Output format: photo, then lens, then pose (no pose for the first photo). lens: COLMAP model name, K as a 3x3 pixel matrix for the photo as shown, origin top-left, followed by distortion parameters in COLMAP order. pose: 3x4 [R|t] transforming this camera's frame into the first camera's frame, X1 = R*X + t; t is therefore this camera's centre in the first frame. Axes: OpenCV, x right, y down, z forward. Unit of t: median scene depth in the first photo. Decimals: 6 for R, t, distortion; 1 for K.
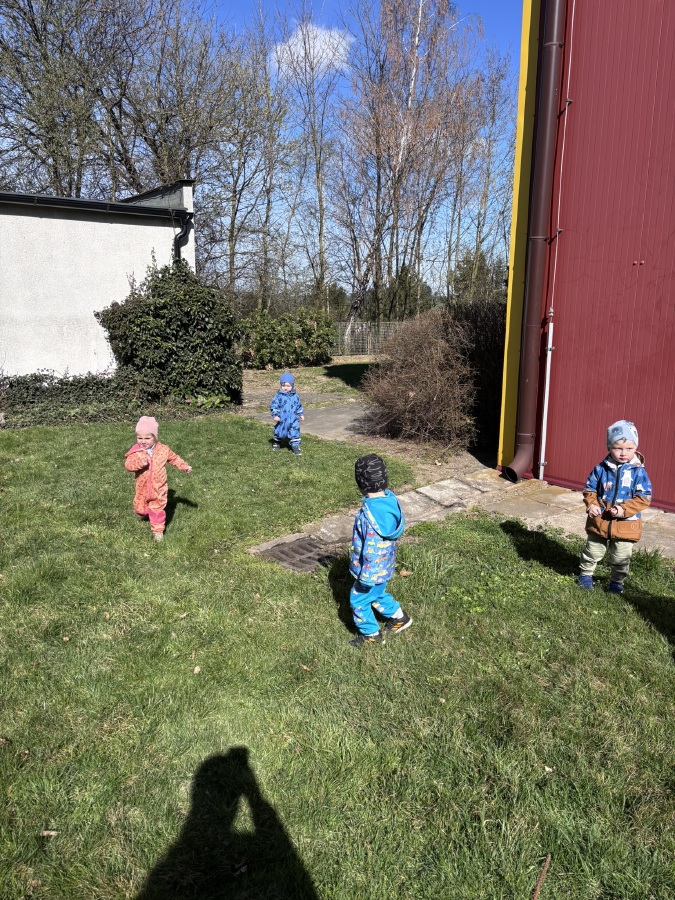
lens RADIAL K [[691.8, 0, 337.5], [0, 691.8, 450.0], [0, 0, 1]] dist [0.072111, -0.098556]
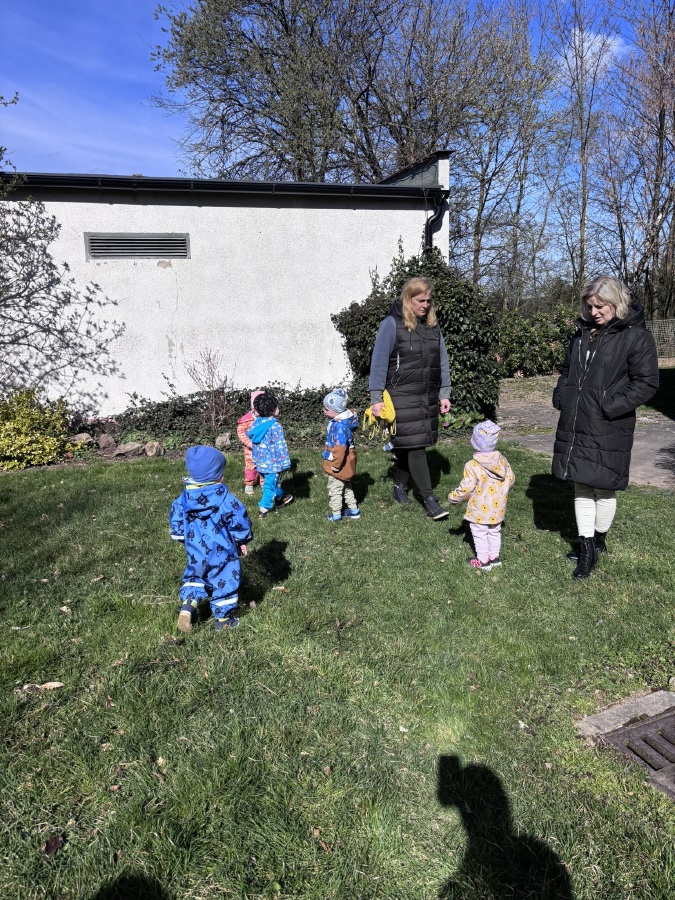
lens RADIAL K [[691.8, 0, 337.5], [0, 691.8, 450.0], [0, 0, 1]] dist [0.072111, -0.098556]
pose [[0.948442, 0.033411, -0.315185, -0.062028], [-0.035605, 0.999365, -0.001203, -0.028580], [0.314945, 0.012363, 0.949029, 0.180679]]
